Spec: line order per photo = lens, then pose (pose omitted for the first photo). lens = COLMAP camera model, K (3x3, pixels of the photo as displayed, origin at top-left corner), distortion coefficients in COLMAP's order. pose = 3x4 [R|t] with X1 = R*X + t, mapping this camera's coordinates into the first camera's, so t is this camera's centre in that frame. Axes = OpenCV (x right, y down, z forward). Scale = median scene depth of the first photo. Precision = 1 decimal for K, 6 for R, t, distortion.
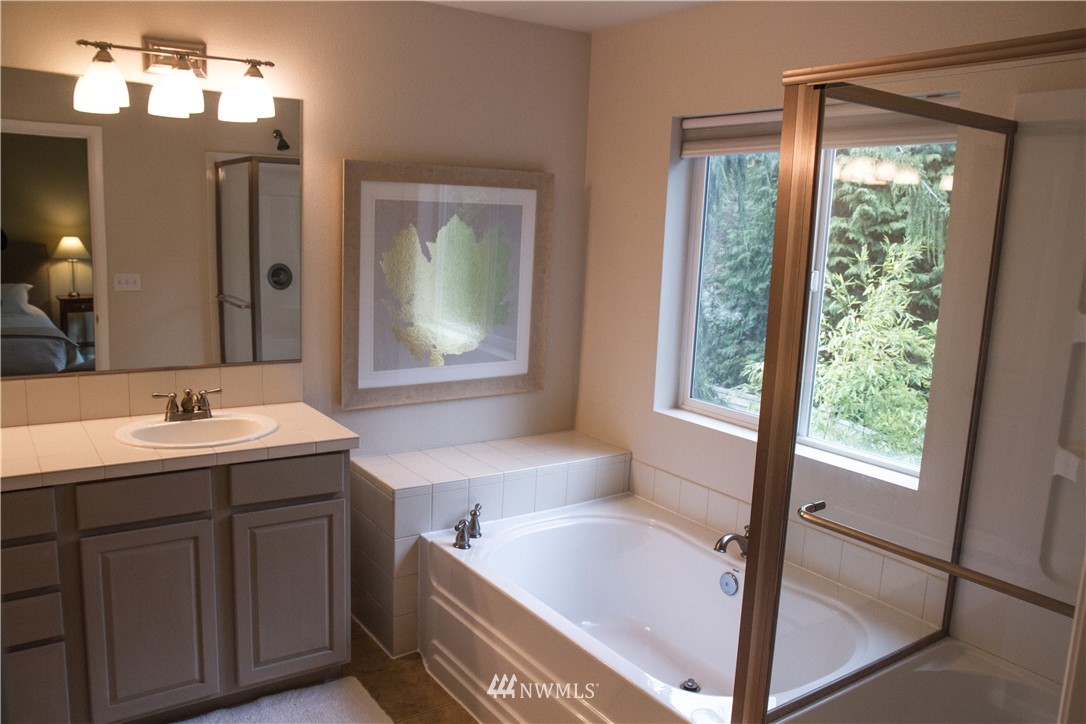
lens RADIAL K [[859.2, 0, 540.0], [0, 859.2, 366.6], [0, 0, 1]] dist [-0.124368, 0.145477]
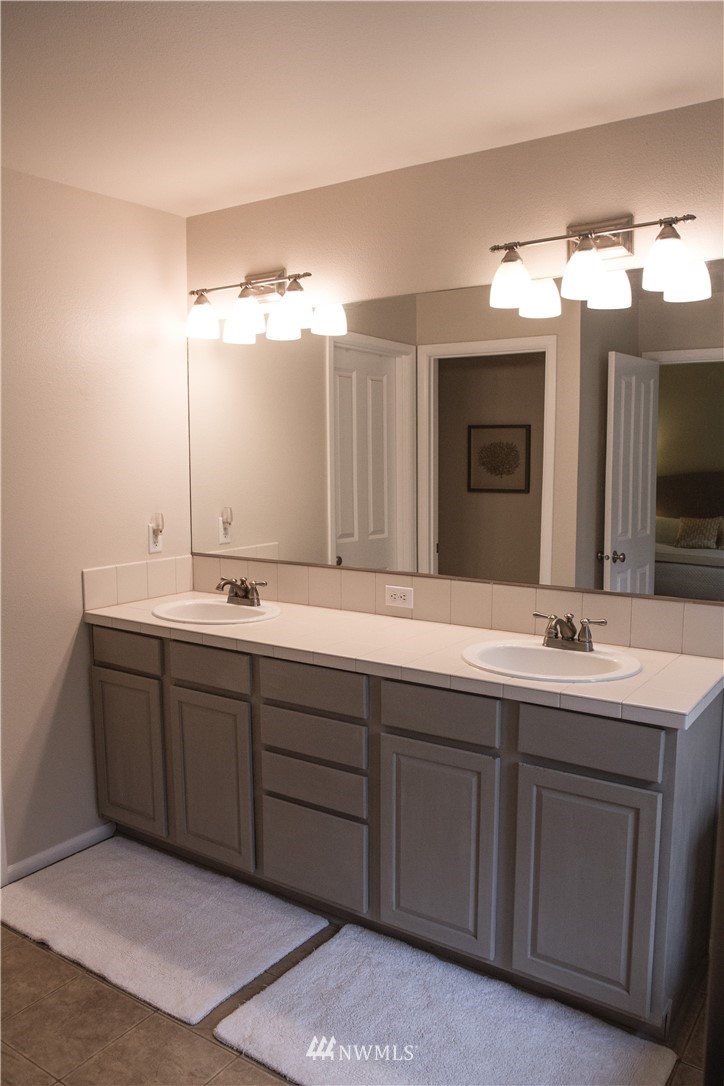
lens RADIAL K [[859.2, 0, 369.9], [0, 859.2, 548.4], [0, 0, 1]] dist [-0.124368, 0.145477]
pose [[0.342677, 0.068064, -0.936984, 0.348109], [-0.141624, 0.989716, 0.020099, -0.029808], [0.928717, 0.125812, 0.348793, 0.517300]]
